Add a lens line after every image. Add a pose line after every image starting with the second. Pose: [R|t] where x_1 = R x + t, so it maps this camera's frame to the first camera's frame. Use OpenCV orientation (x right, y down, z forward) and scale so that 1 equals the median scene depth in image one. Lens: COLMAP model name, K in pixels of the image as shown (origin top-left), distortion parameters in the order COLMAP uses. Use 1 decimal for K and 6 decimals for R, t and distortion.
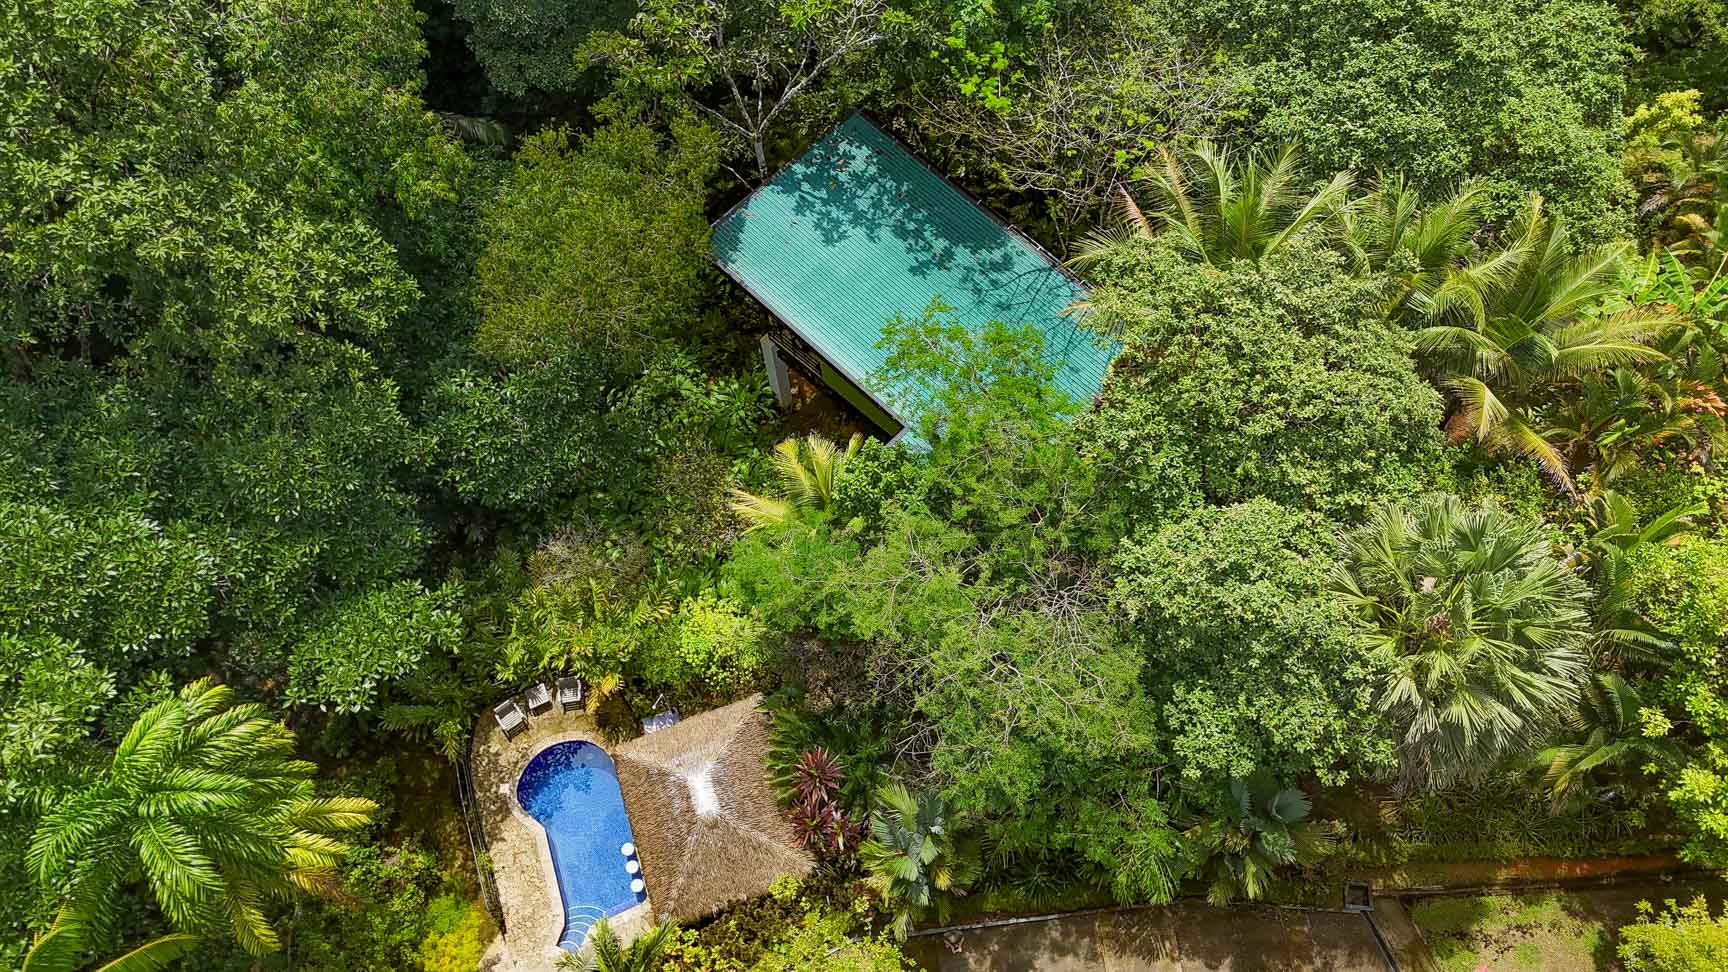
lens RADIAL K [[1280.3, 0, 864.0], [0, 1280.3, 486.0], [0, 0, 1]] dist [0.074991, -0.072410]
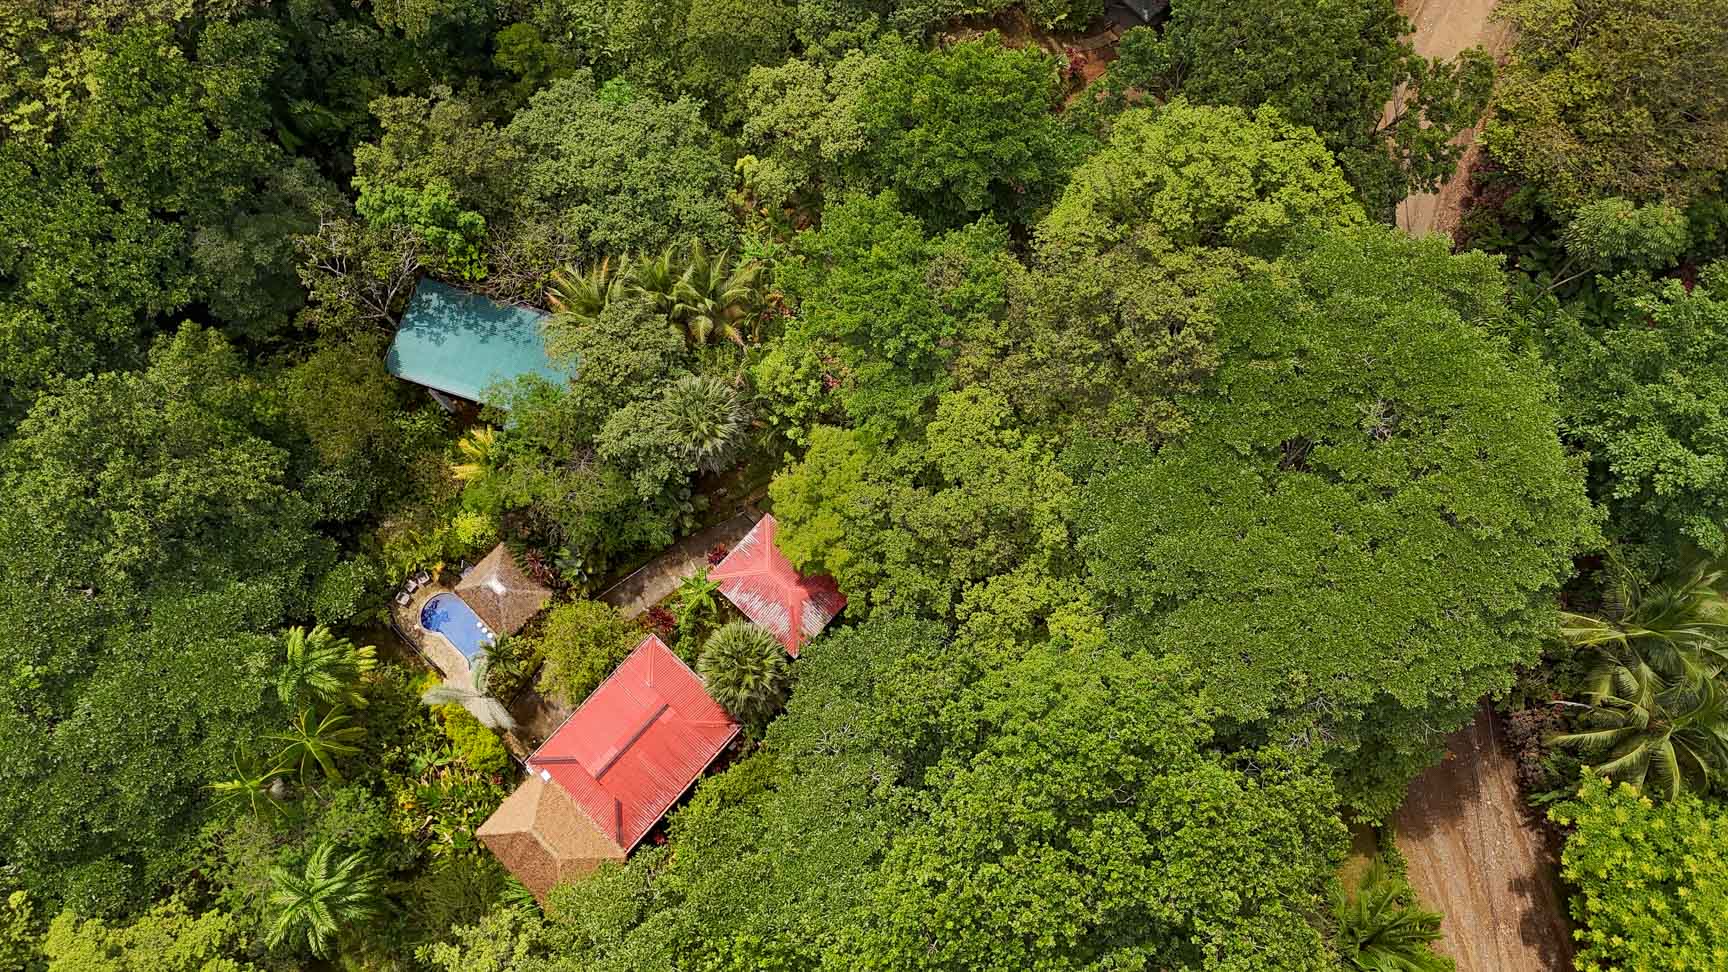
lens RADIAL K [[1280.3, 0, 864.0], [0, 1280.3, 486.0], [0, 0, 1]] dist [0.074991, -0.072410]
pose [[0.890327, -0.426986, 0.158117, 0.220561], [0.392966, 0.895987, 0.206844, -0.193005], [-0.229990, -0.122024, 0.965513, -1.738843]]
